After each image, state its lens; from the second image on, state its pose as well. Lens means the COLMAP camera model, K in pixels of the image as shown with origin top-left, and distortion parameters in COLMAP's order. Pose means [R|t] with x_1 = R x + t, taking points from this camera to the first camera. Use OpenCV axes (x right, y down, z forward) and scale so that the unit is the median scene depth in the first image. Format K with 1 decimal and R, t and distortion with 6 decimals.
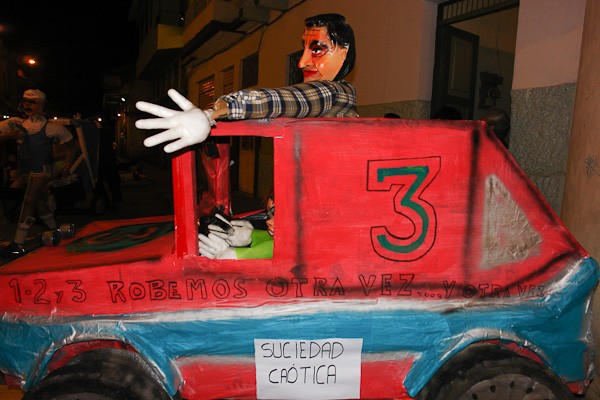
lens RADIAL K [[419.8, 0, 300.4], [0, 419.8, 200.7], [0, 0, 1]] dist [-0.084587, 0.043505]
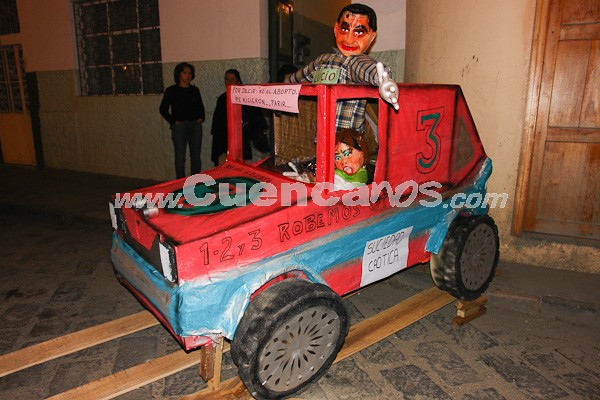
lens RADIAL K [[419.8, 0, 299.4], [0, 419.8, 201.3], [0, 0, 1]] dist [-0.084587, 0.043505]
pose [[0.793494, -0.180908, 0.581067, -1.108357], [0.113970, 0.982077, 0.150122, -0.046607], [-0.597811, -0.052897, 0.799890, -0.000937]]
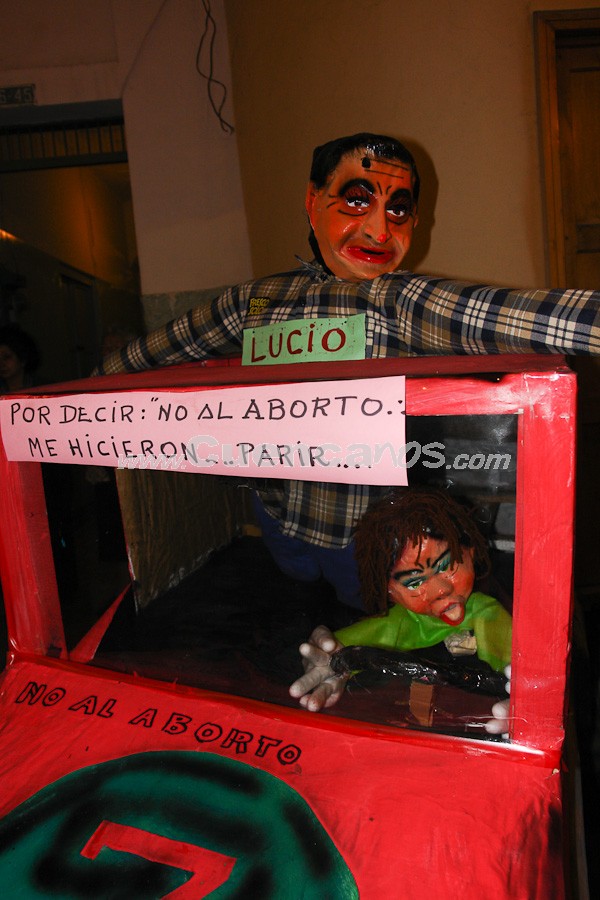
lens RADIAL K [[629.7, 0, 300.7], [0, 629.7, 450.1], [0, 0, 1]] dist [-0.084587, 0.043505]
pose [[0.389783, -0.205776, 0.897622, -0.768577], [0.228246, 0.965890, 0.122313, -0.229375], [-0.892173, 0.157203, 0.423455, 0.923530]]
